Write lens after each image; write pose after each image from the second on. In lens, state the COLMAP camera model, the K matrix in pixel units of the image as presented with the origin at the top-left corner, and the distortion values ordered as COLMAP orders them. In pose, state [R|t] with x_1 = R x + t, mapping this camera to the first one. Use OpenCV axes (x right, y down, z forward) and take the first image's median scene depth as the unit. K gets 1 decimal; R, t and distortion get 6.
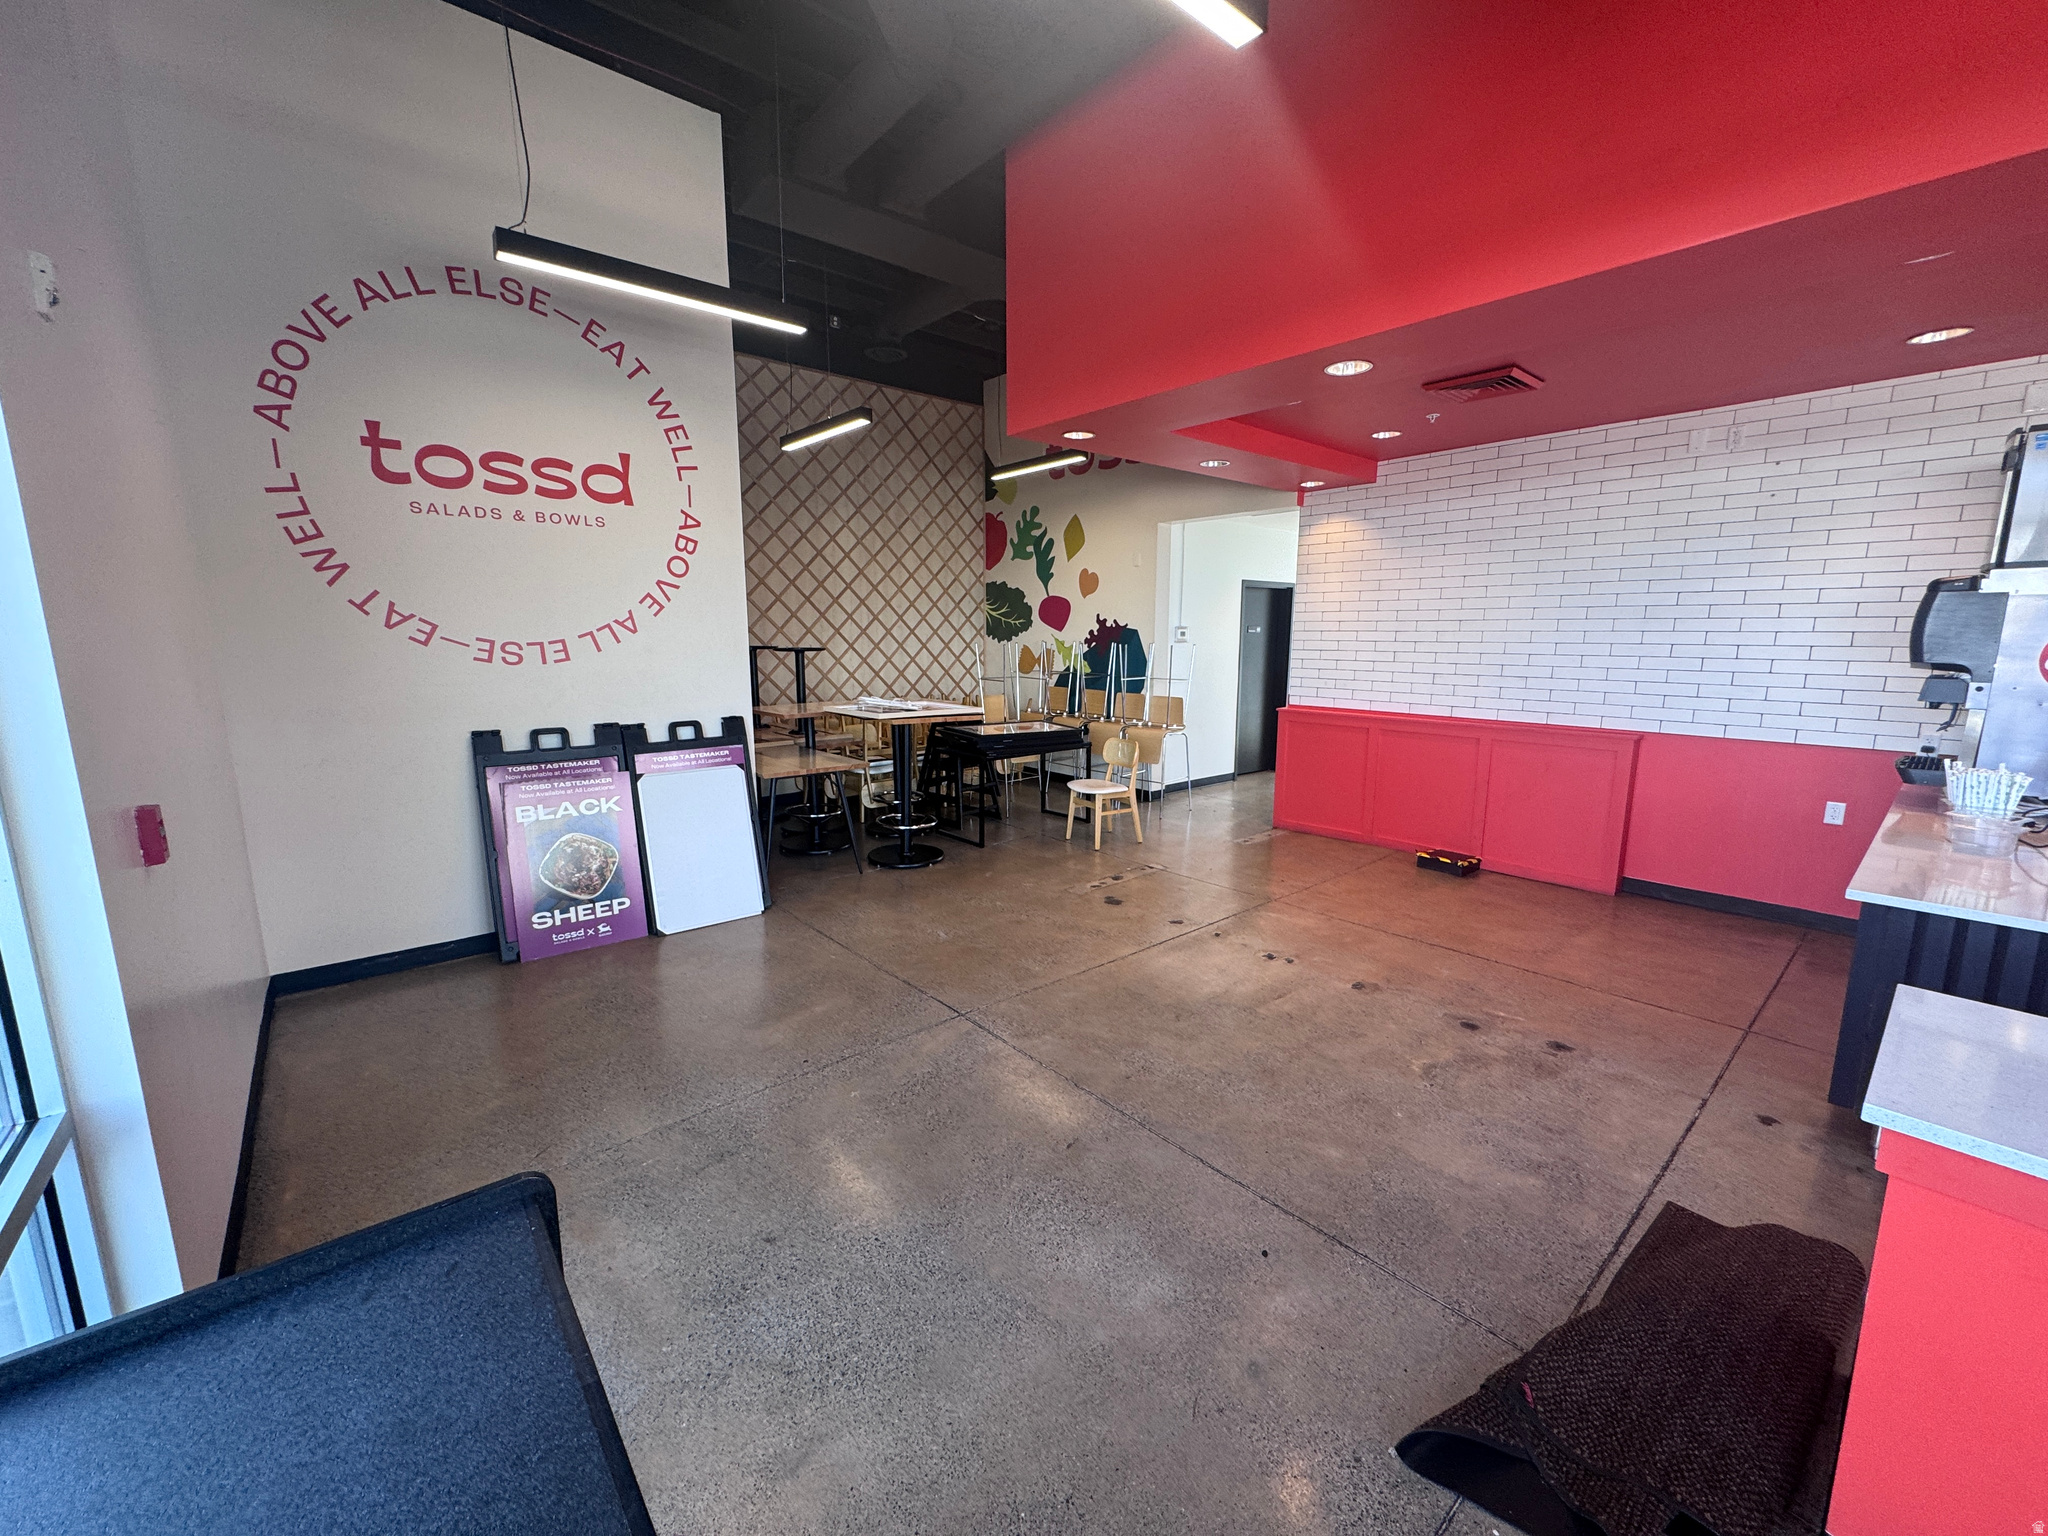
lens RADIAL K [[812.8, 0, 1018.2], [0, 812.8, 768.1], [0, 0, 1]] dist [-0.002494, 0.000143]
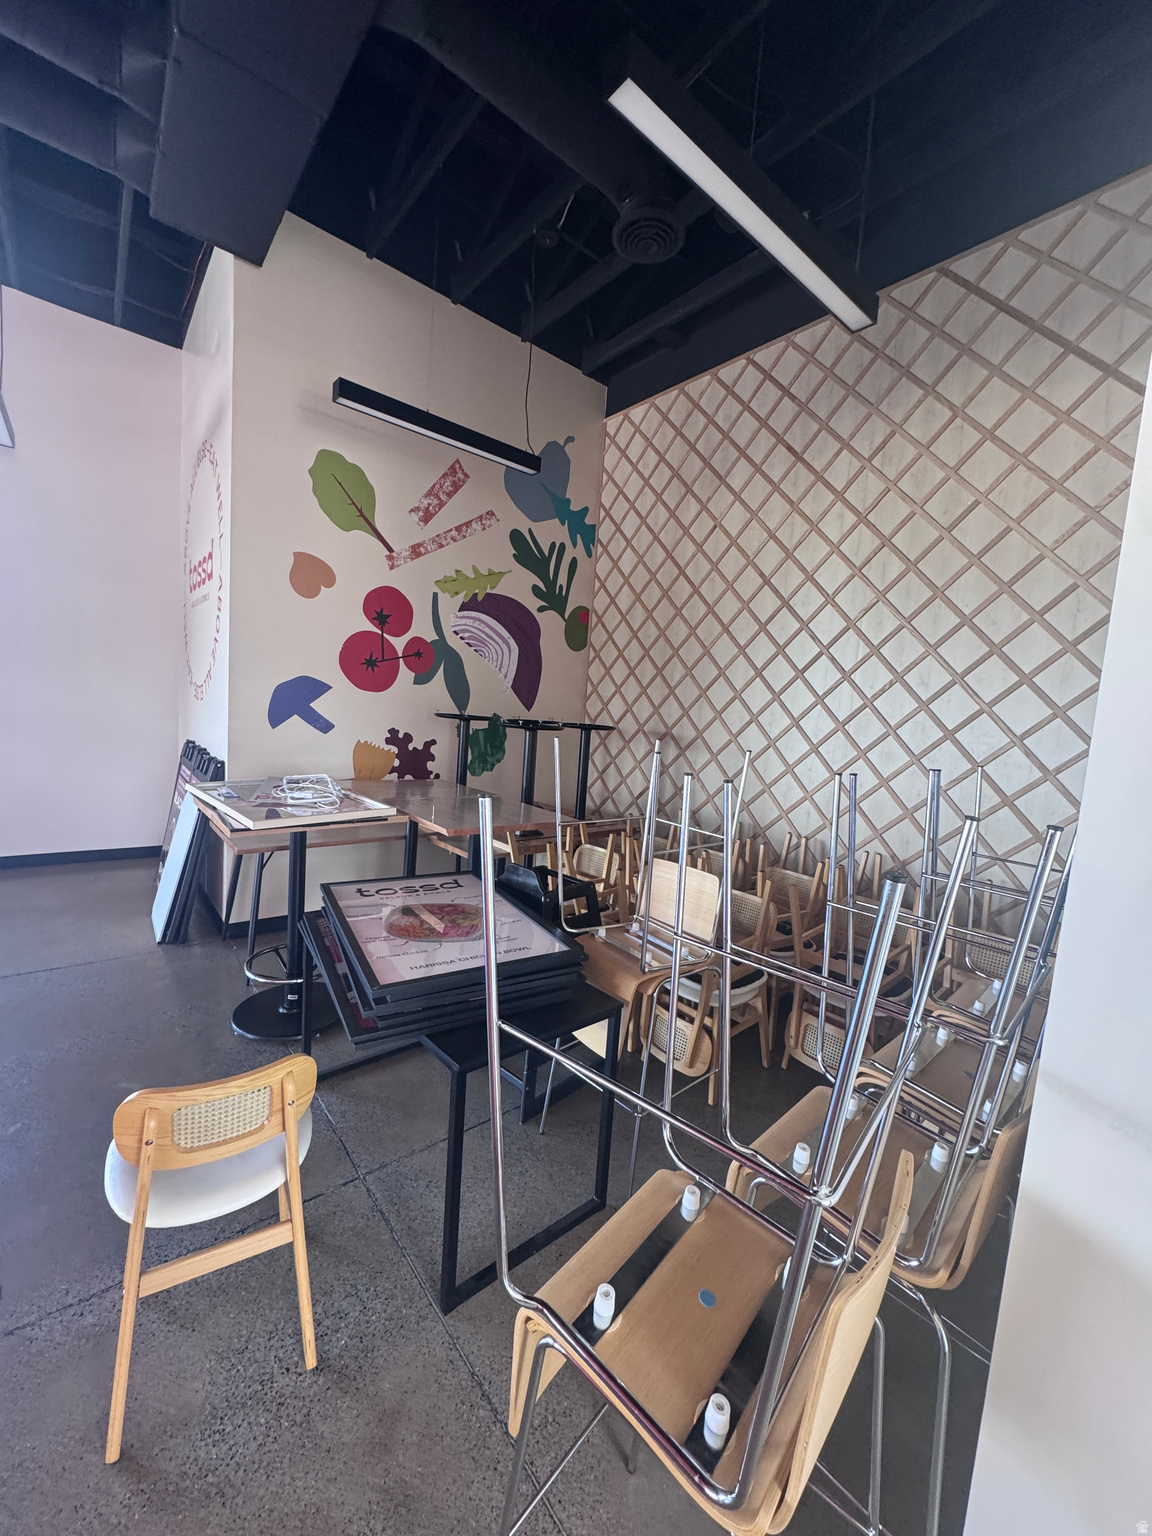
lens RADIAL K [[609.6, 0, 576.0], [0, 609.6, 768.0], [0, 0, 1]] dist [-0.002494, 0.000143]
pose [[-0.014215, 0.100954, -0.994790, 0.450244], [-0.238234, 0.965897, 0.101426, -0.253699], [0.971104, 0.238435, 0.010321, 1.500409]]
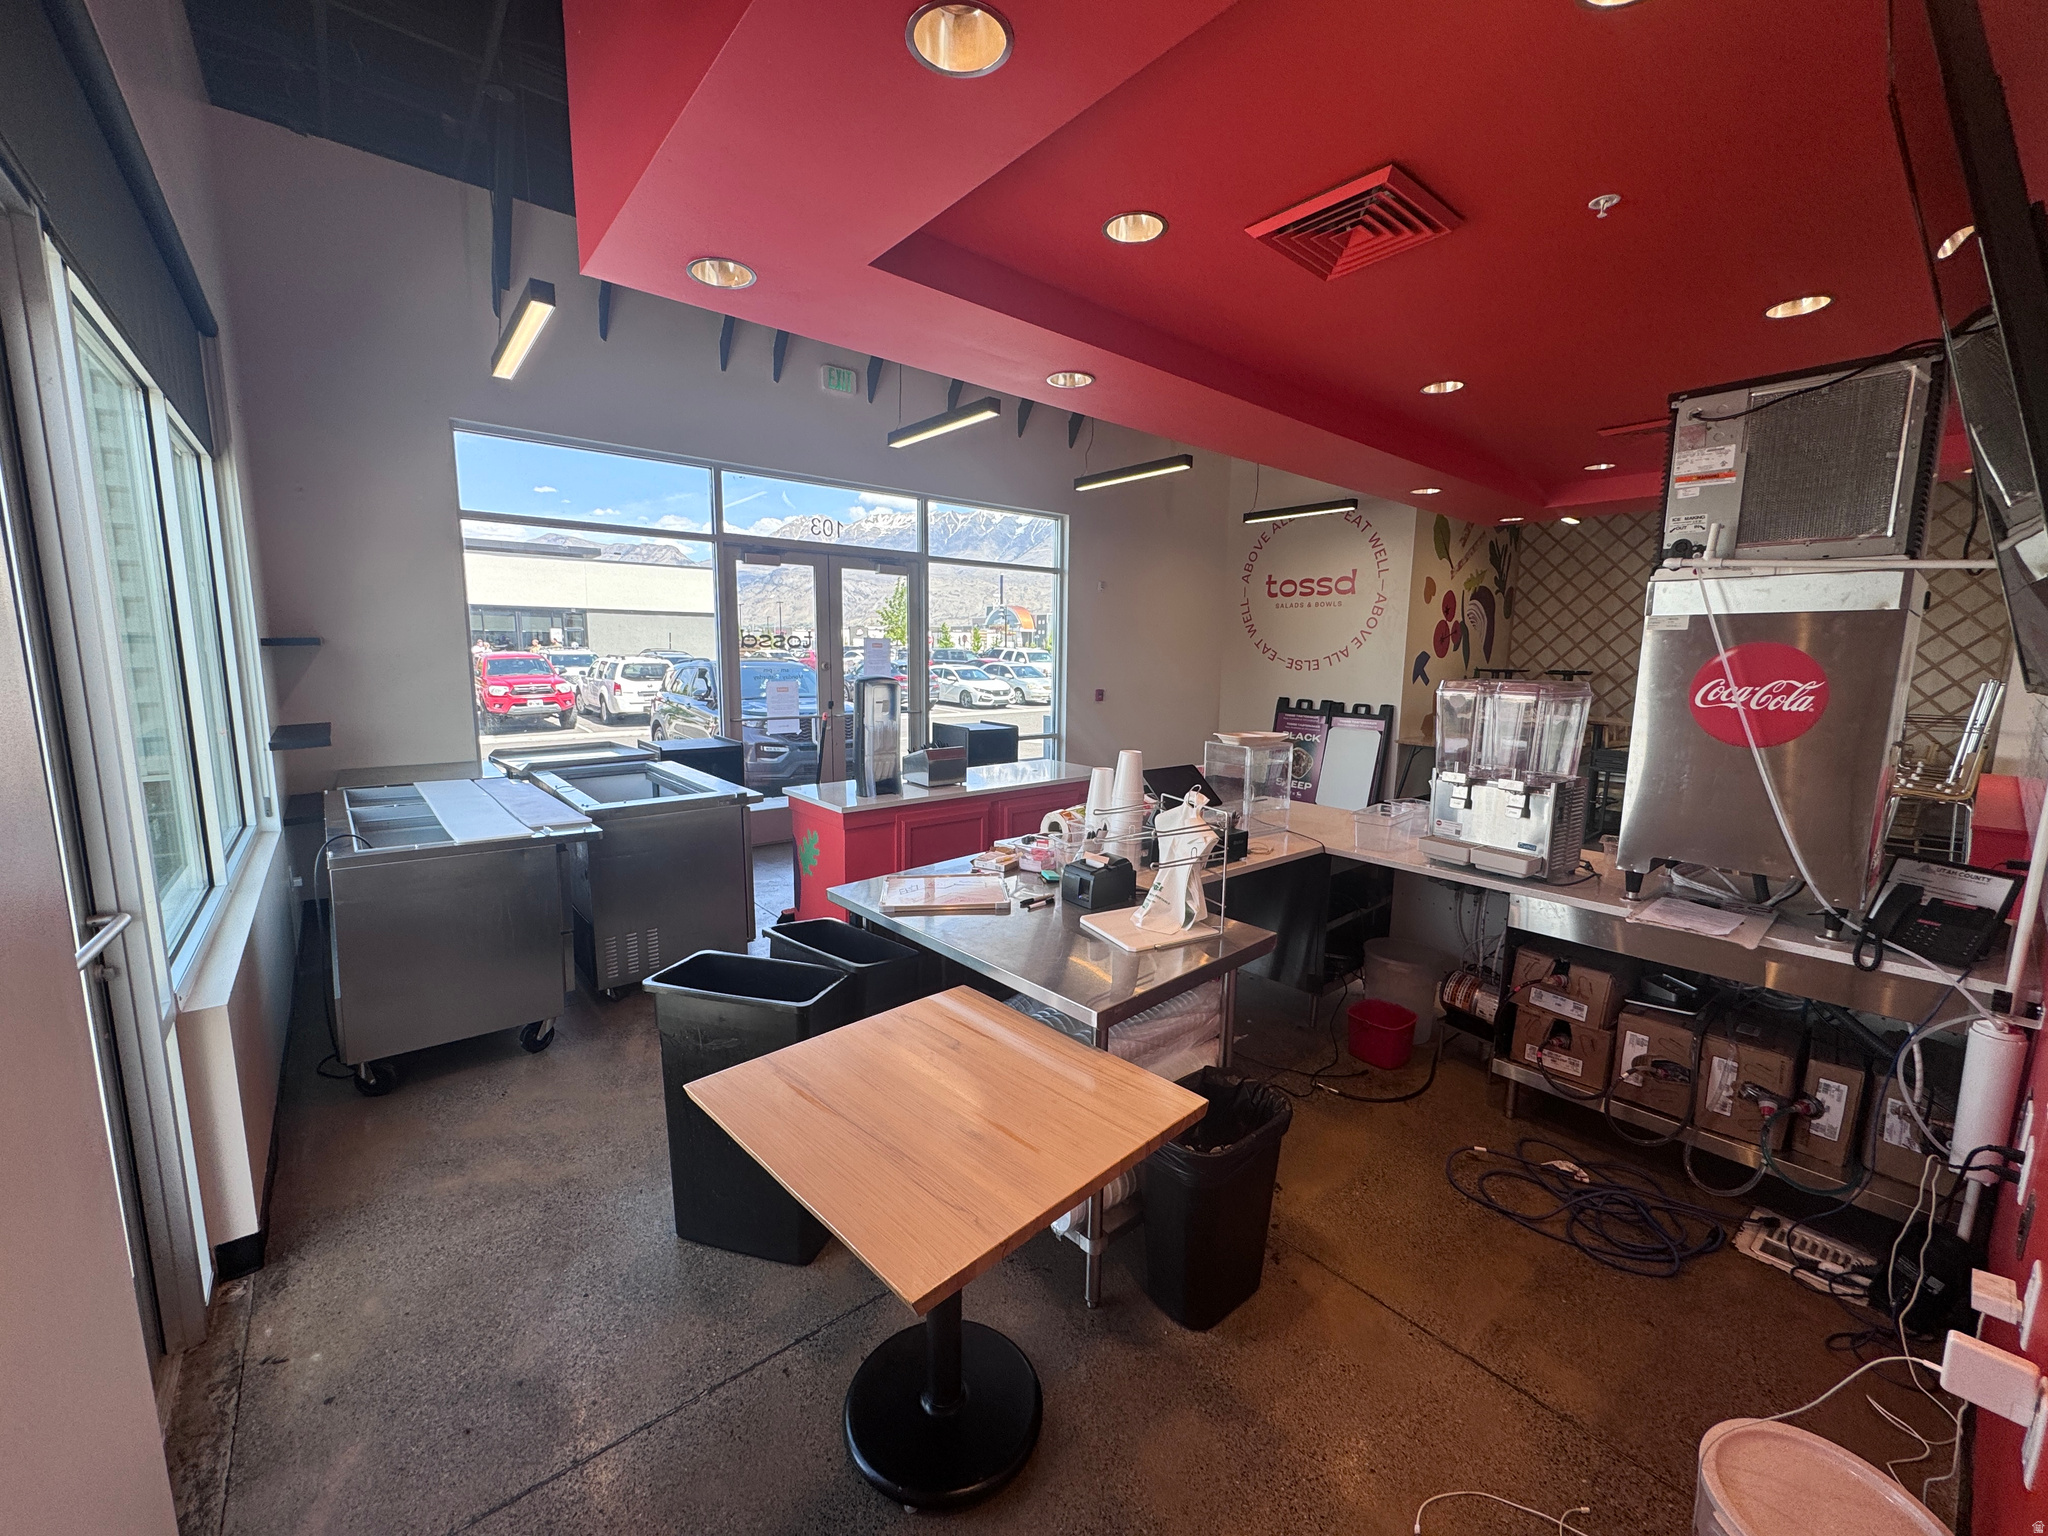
lens RADIAL K [[815.9, 0, 1024.0], [0, 815.9, 768.0], [0, 0, 1]] dist [-0.000005, 0.000117]
pose [[-0.002989, 0.143397, -0.989661, 1.494265], [-0.180389, 0.973352, 0.141579, -0.038954], [0.983591, 0.178947, 0.022958, 0.209588]]
